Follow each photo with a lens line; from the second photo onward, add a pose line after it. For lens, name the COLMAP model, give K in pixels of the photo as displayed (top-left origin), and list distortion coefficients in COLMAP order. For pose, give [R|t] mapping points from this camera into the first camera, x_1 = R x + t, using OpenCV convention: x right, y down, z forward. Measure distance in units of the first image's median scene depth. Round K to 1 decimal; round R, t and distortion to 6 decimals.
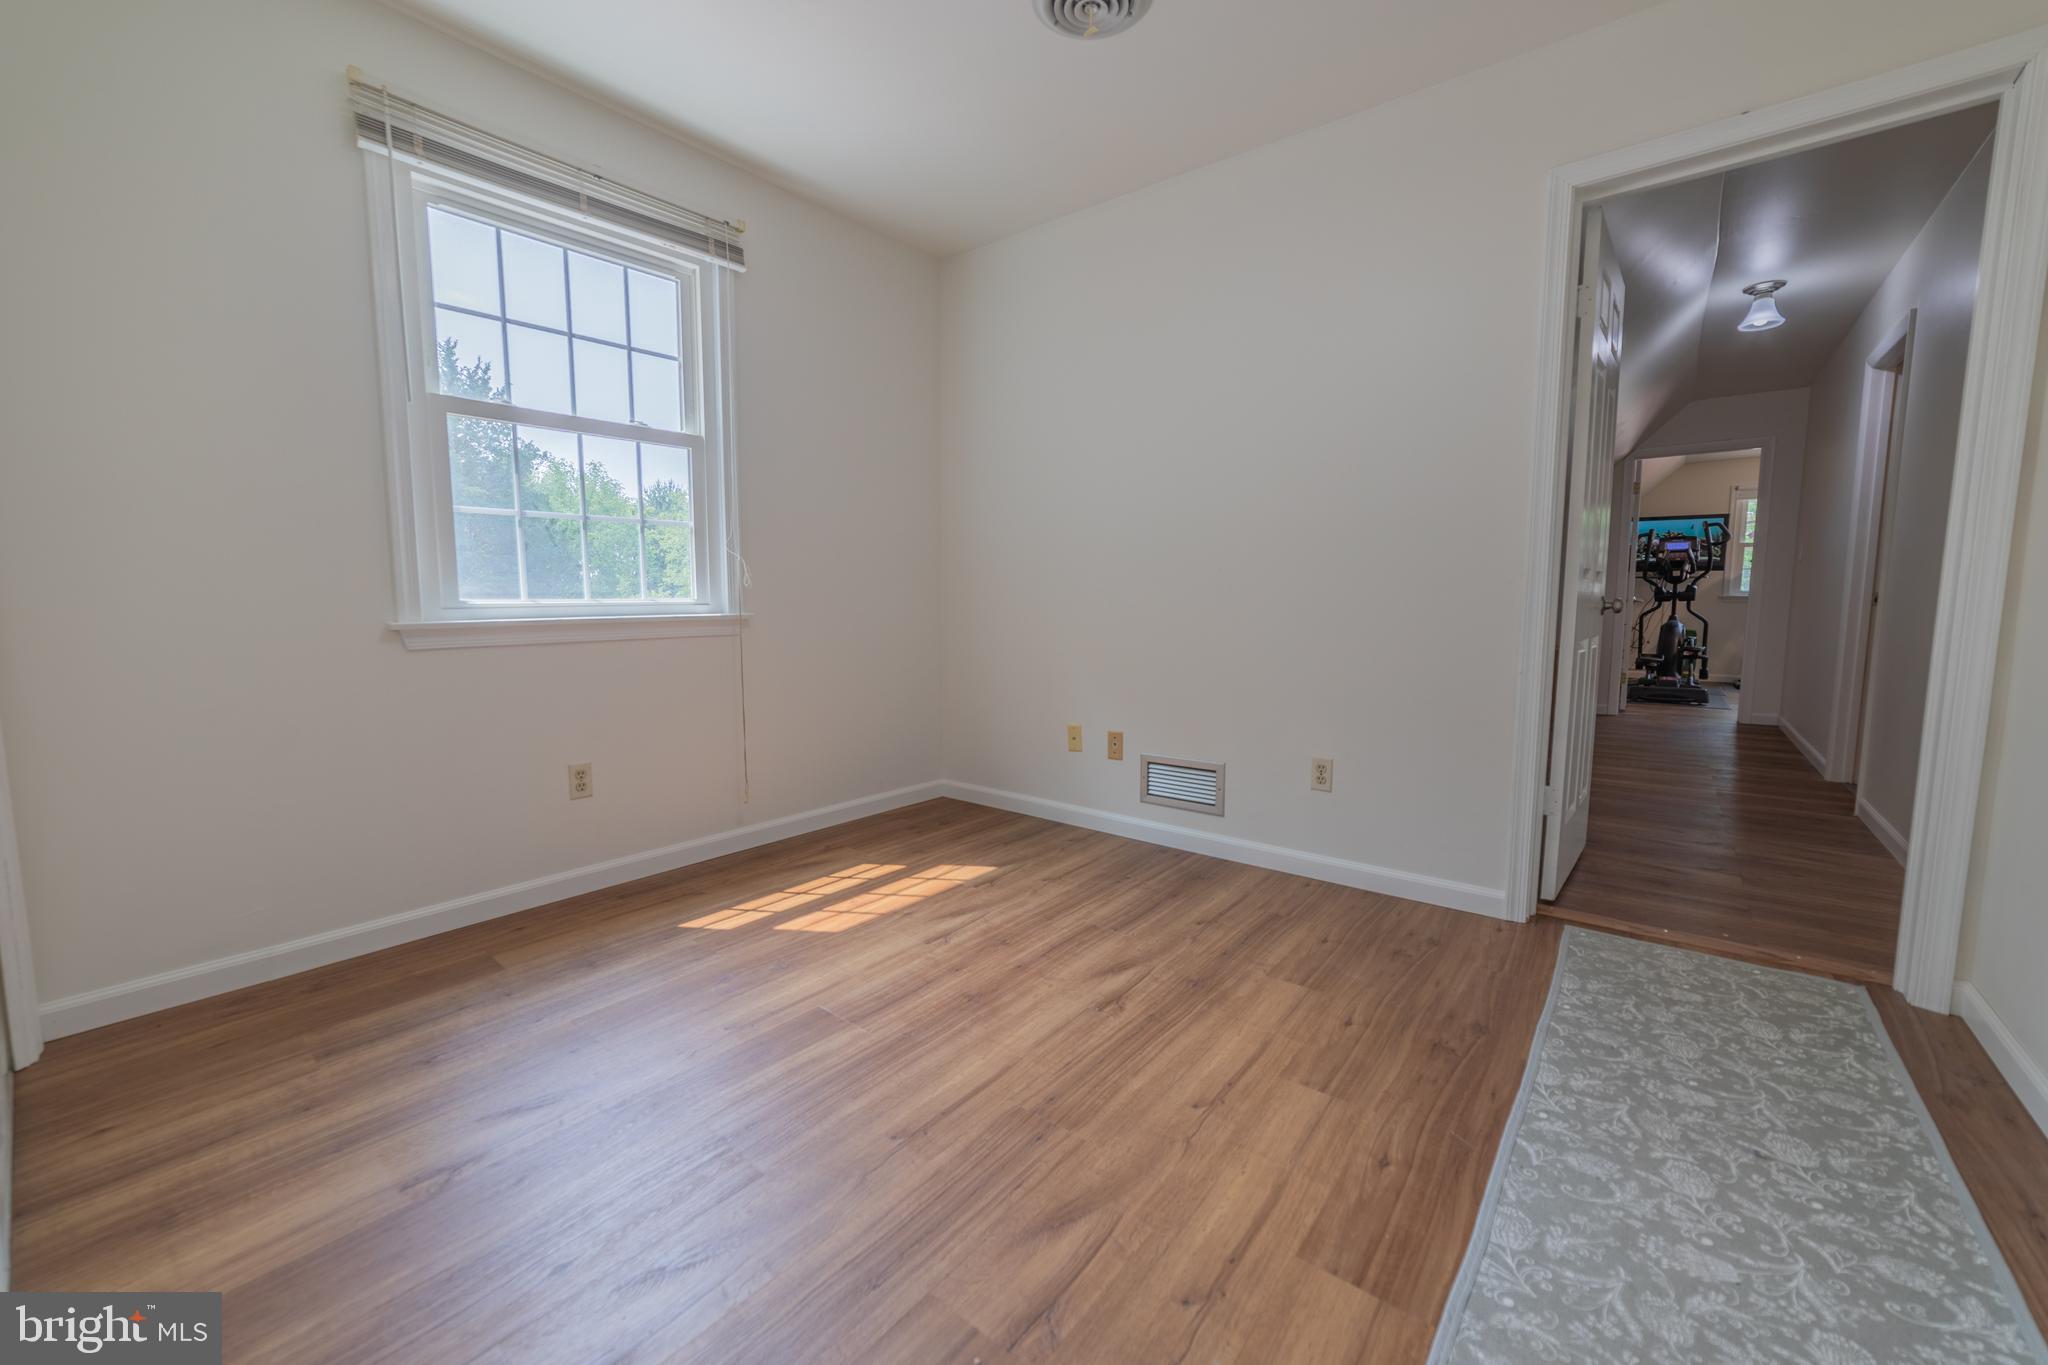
lens RADIAL K [[793.0, 0, 1026.0], [0, 793.0, 673.1], [0, 0, 1]] dist [-0.014390, 0.004291]
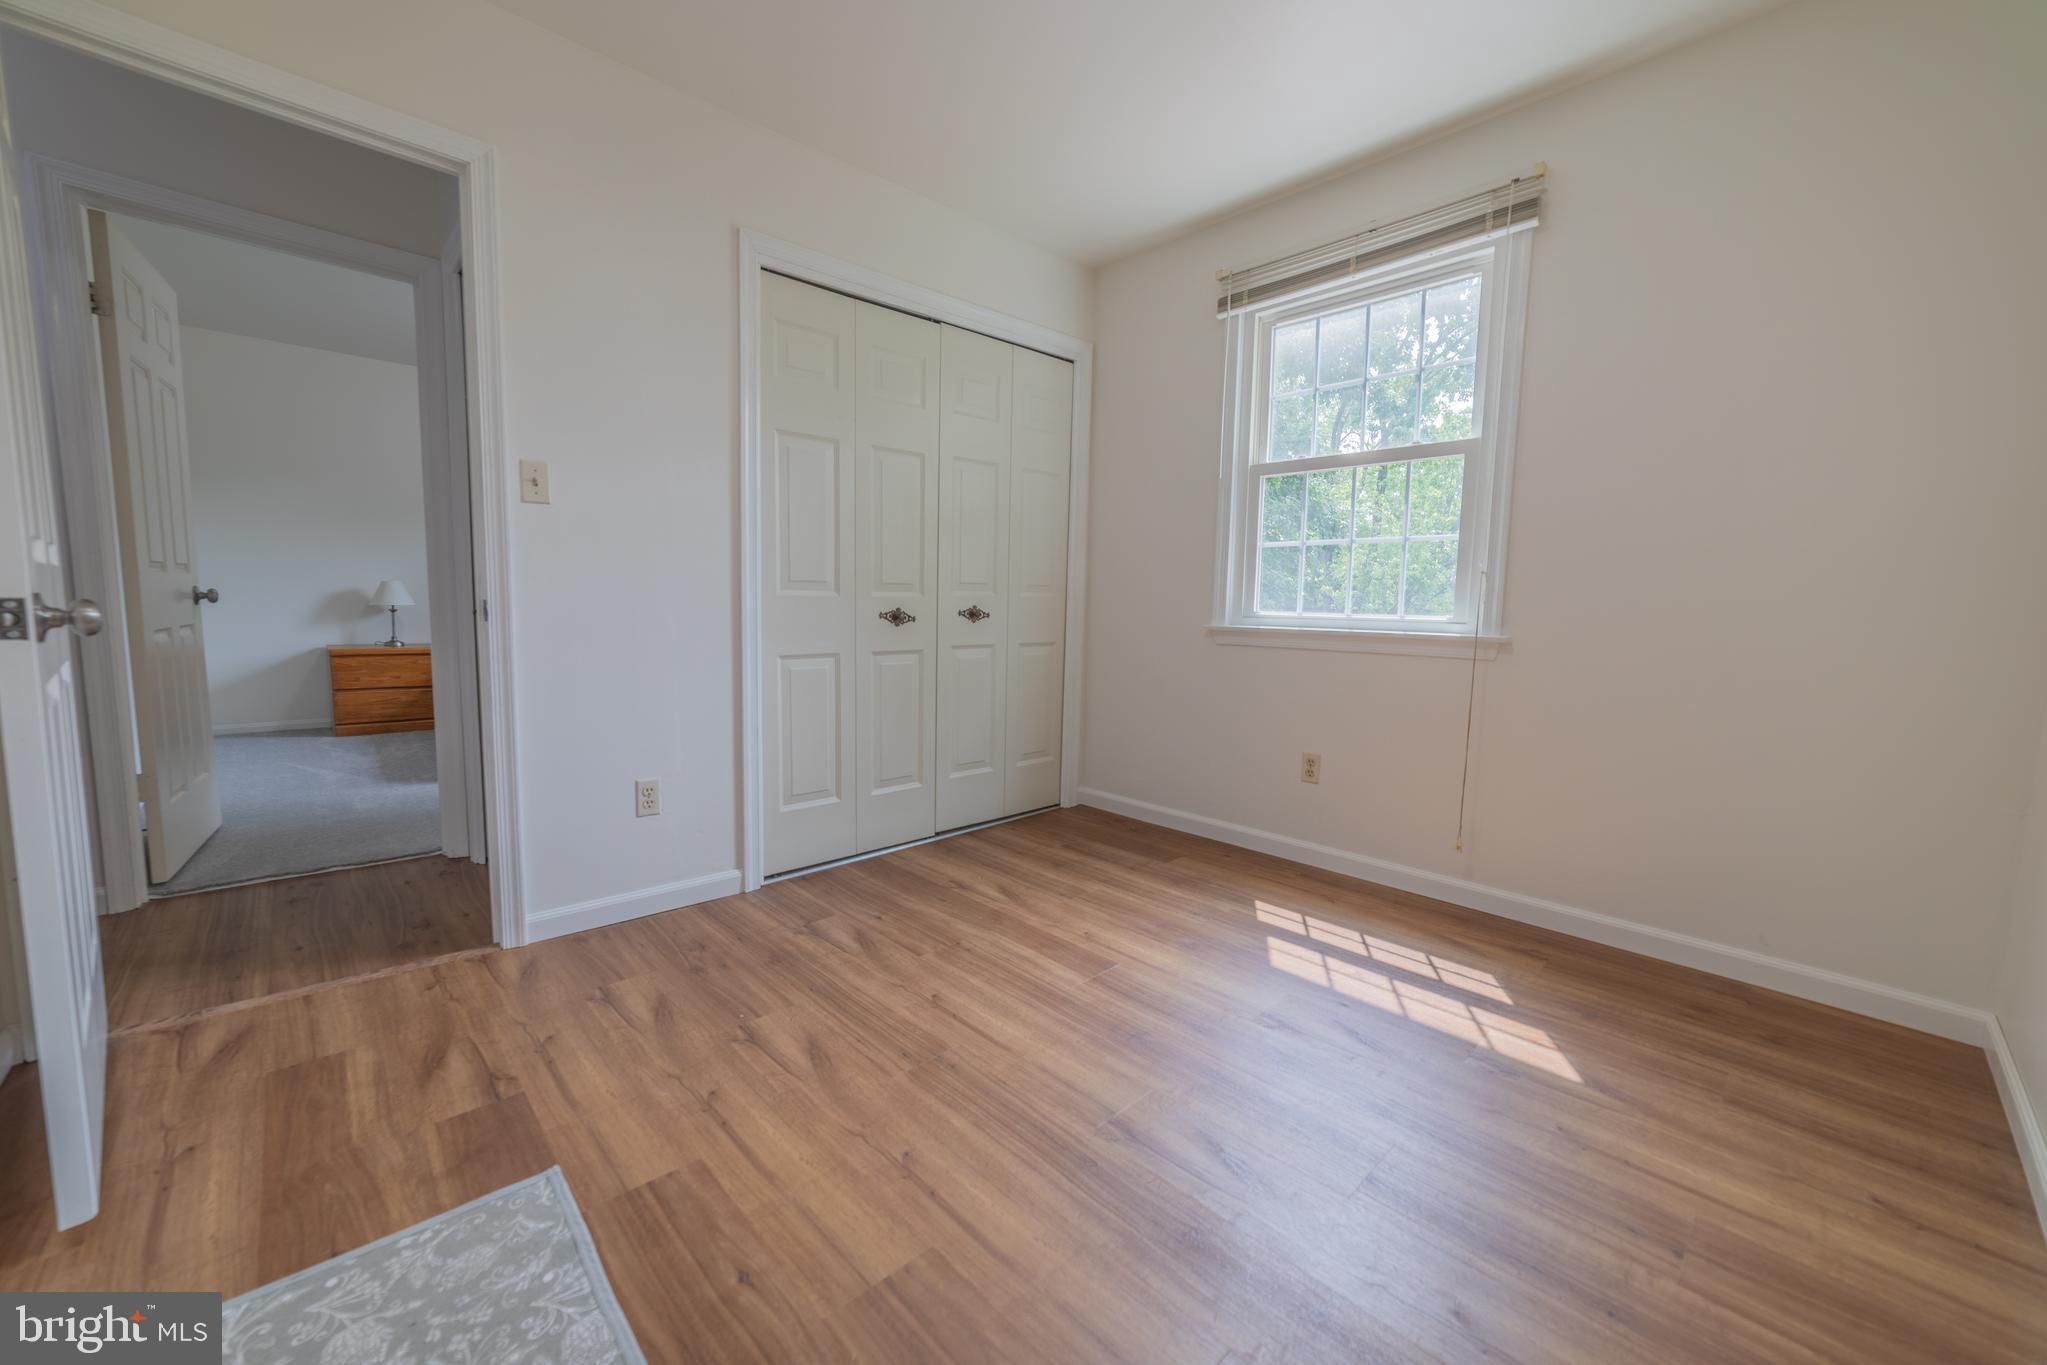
lens RADIAL K [[792.6, 0, 1023.4], [0, 792.6, 675.8], [0, 0, 1]] dist [-0.014390, 0.004291]
pose [[-0.137398, 0.090308, -0.986390, 0.720415], [-0.115016, 0.987644, 0.106444, -0.083735], [0.983816, 0.128076, -0.125314, 0.800595]]
